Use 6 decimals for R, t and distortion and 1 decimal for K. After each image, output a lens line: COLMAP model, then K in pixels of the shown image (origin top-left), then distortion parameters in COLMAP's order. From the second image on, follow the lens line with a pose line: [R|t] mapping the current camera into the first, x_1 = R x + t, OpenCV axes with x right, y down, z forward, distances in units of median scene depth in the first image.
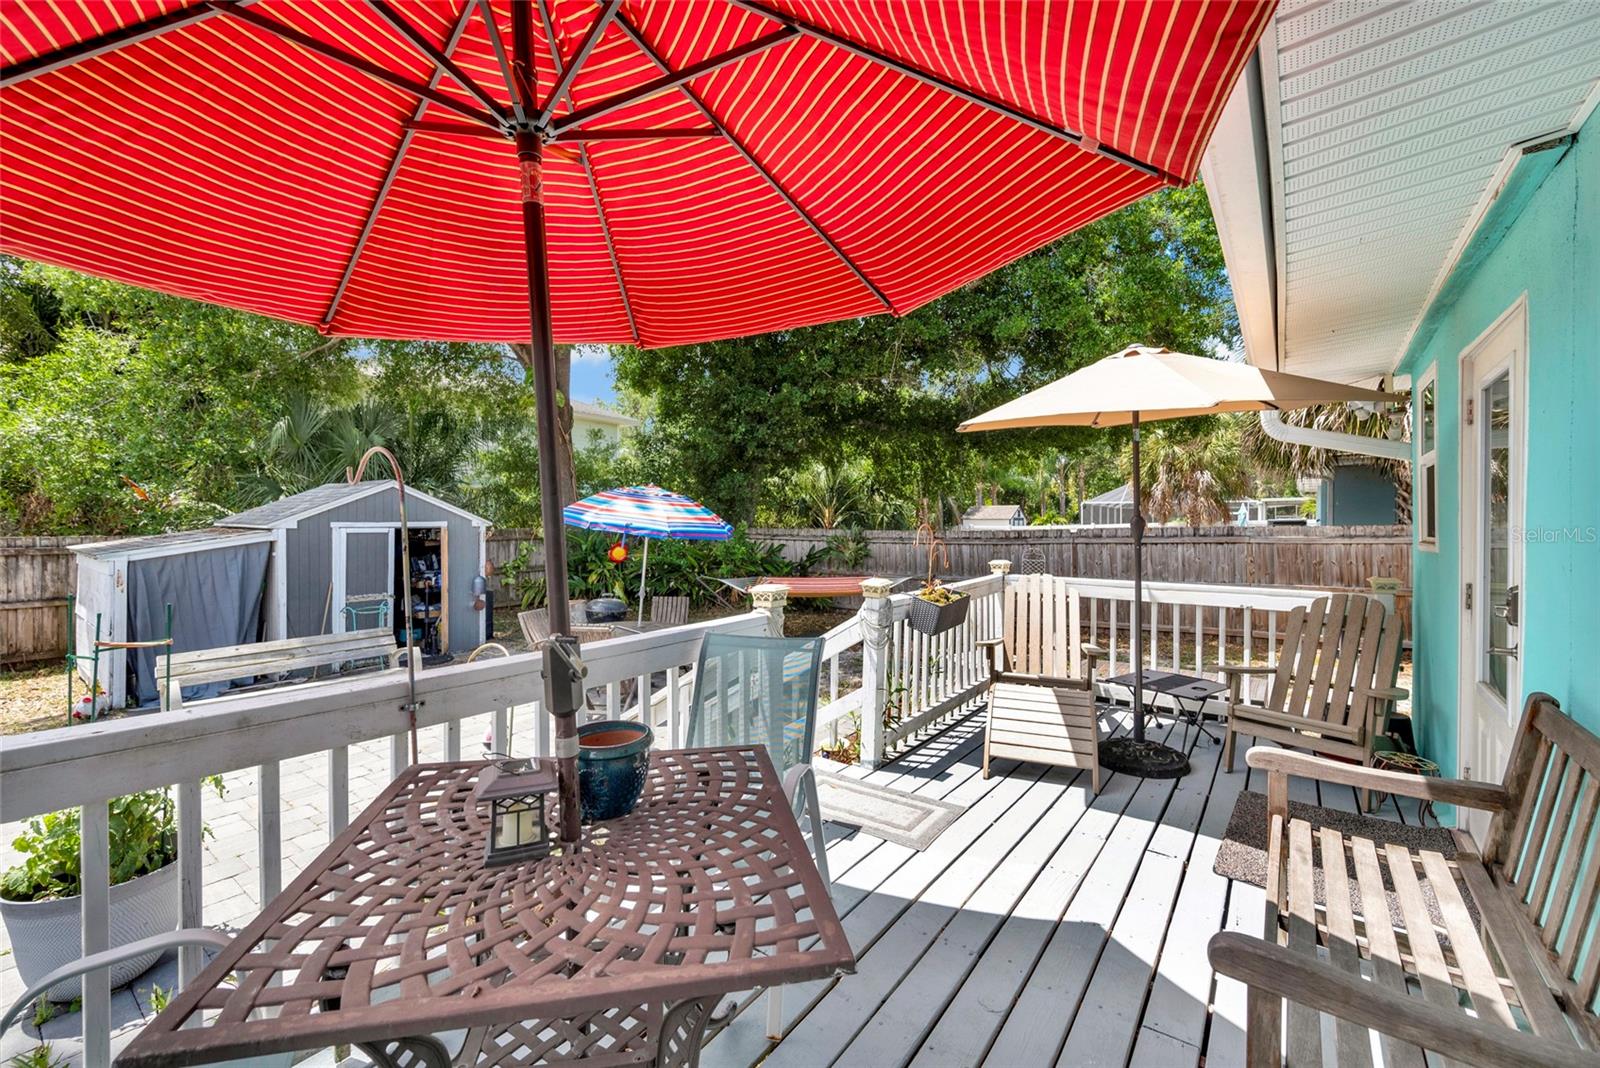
lens RADIAL K [[651.5, 0, 804.7], [0, 651.5, 514.3], [0, 0, 1]] dist [0.000306, -0.000009]
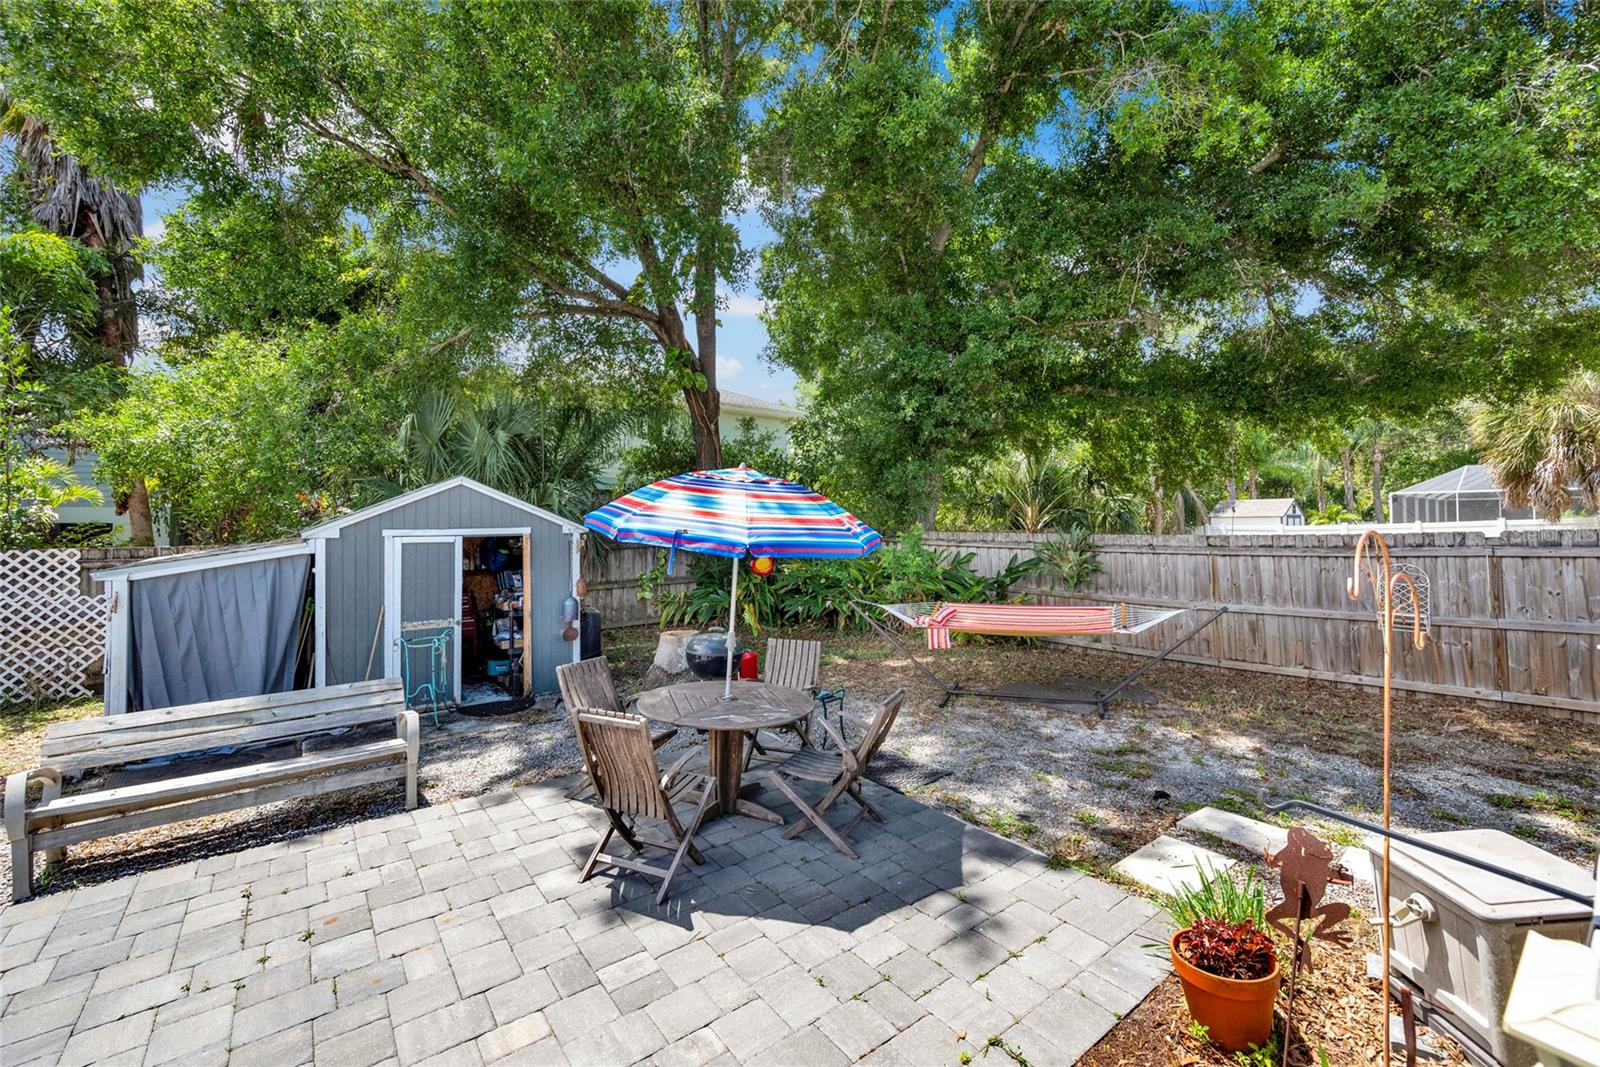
lens RADIAL K [[665.9, 0, 804.5], [0, 665.9, 505.2], [0, 0, 1]] dist [0.001930, 0.000314]
pose [[0.959475, -0.016818, -0.281290, -0.002085], [0.012398, 0.999770, -0.017484, 0.001455], [0.281520, 0.013288, 0.959463, 0.201336]]
